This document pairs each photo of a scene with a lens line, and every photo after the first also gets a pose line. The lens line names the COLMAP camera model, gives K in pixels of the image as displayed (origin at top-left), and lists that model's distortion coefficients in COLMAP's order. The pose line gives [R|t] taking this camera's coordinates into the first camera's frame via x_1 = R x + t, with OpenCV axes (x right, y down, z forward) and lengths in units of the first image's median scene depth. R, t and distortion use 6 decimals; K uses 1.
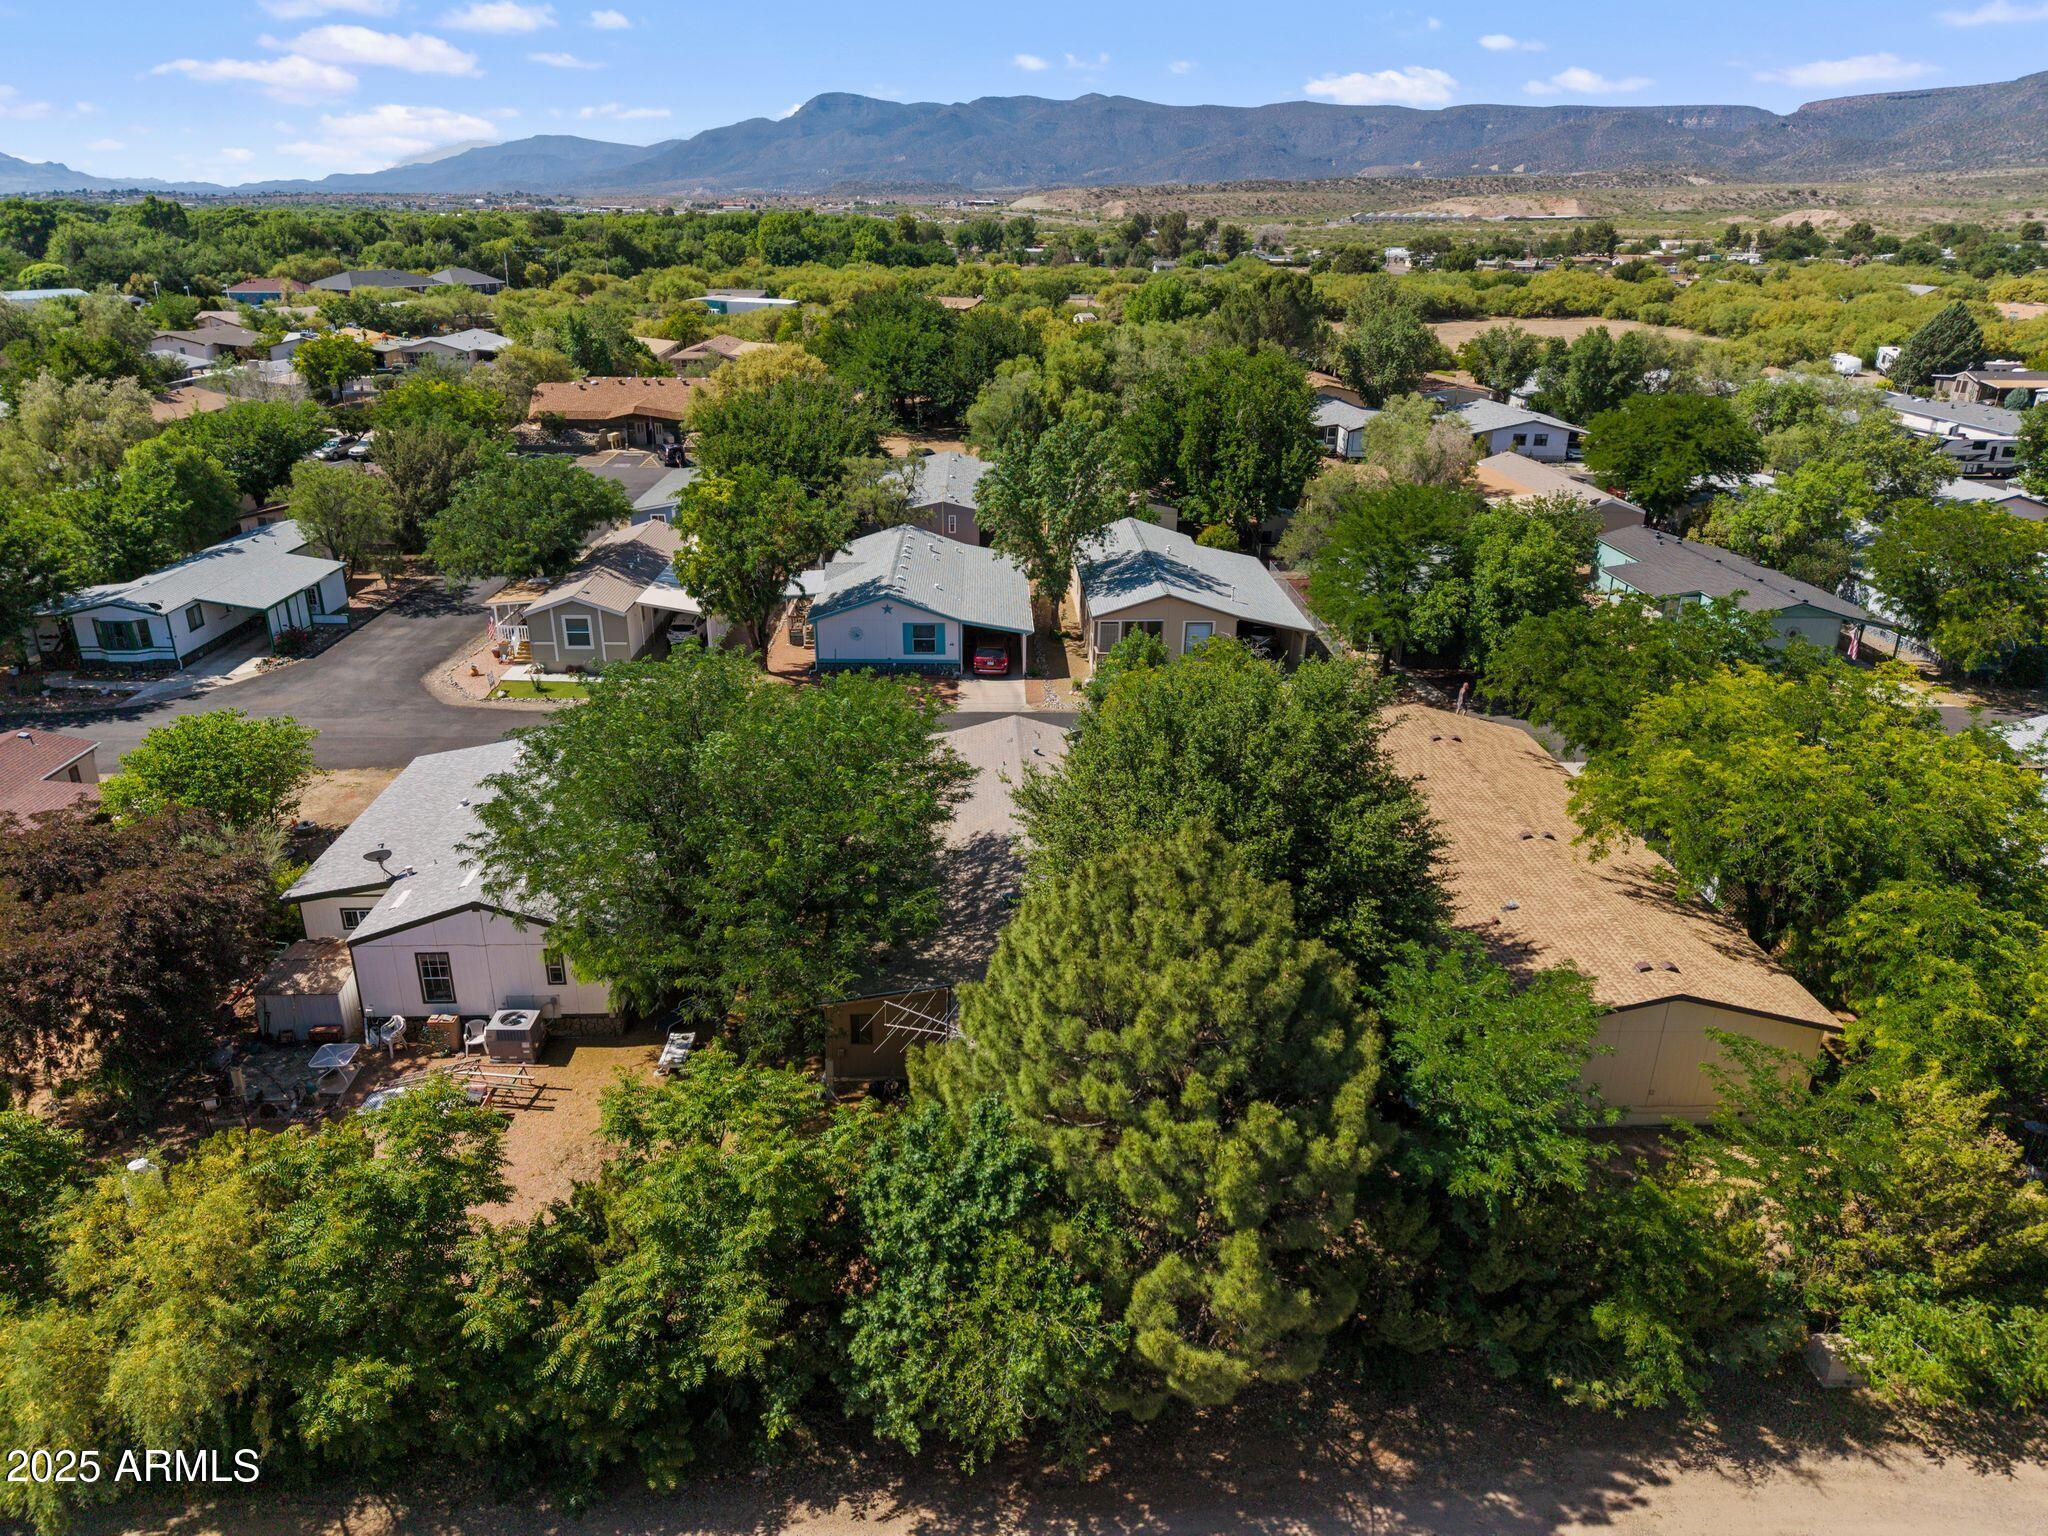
lens RADIAL K [[1345.4, 0, 1014.1], [0, 1345.4, 767.8], [0, 0, 1]] dist [0.008123, -0.008153]
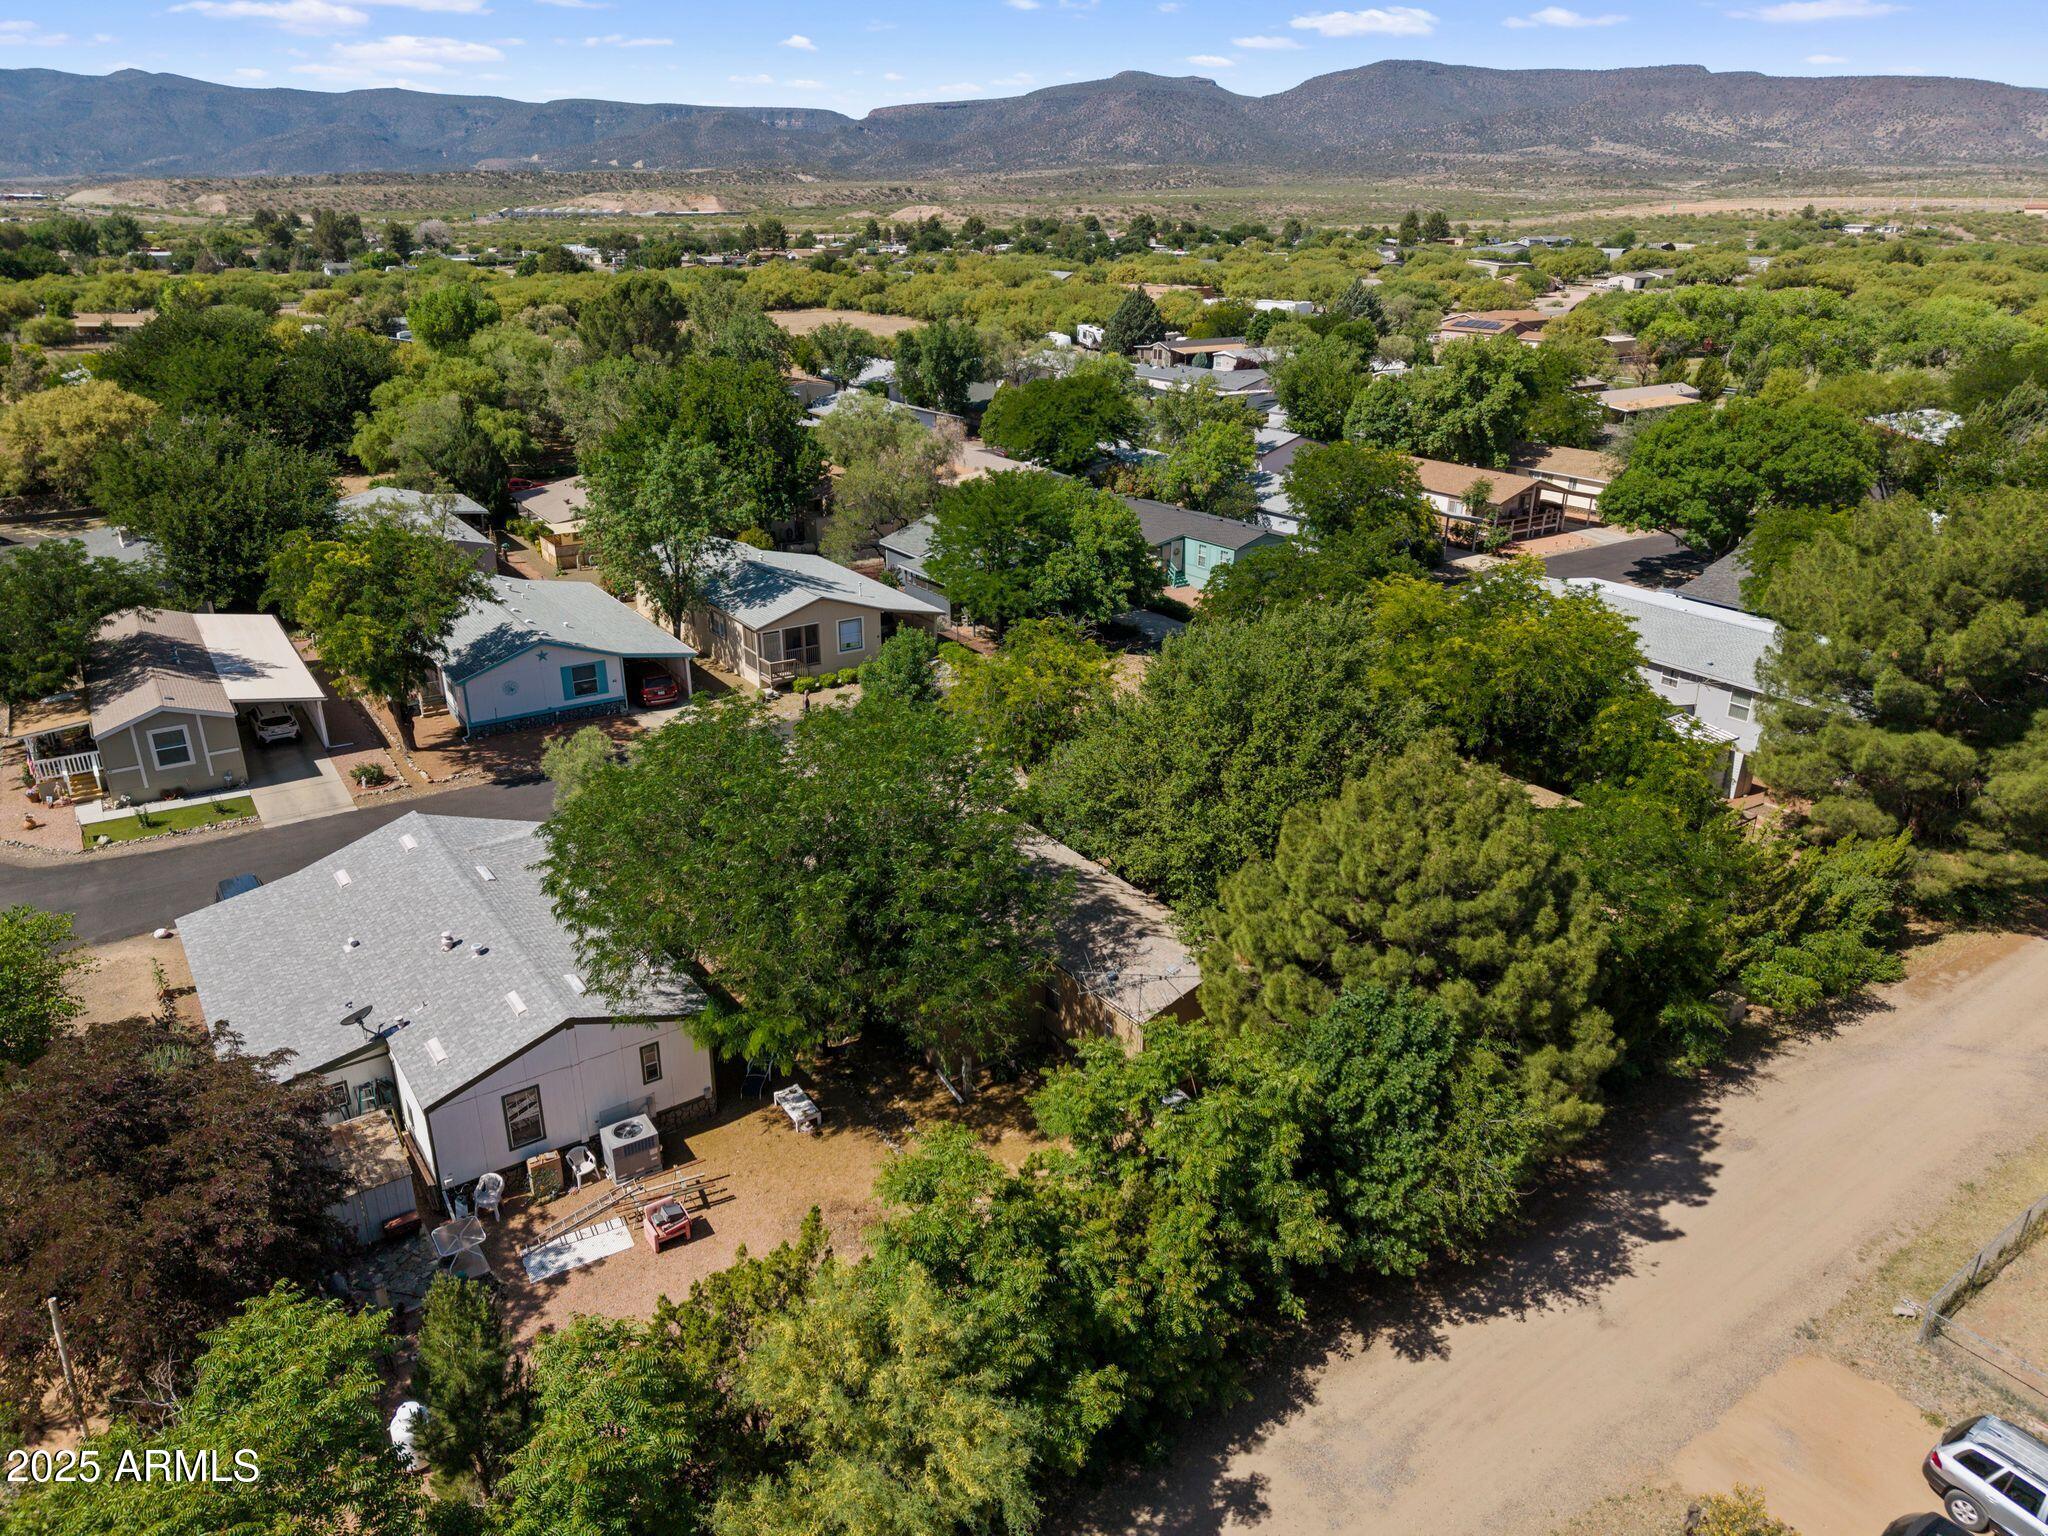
lens RADIAL K [[1345.4, 0, 1014.1], [0, 1345.4, 767.8], [0, 0, 1]] dist [0.008123, -0.008153]
pose [[0.843400, -0.207871, 0.495445, -0.294019], [0.206462, 0.976714, 0.058332, -0.029616], [-0.496033, 0.053093, 0.866679, 0.028824]]
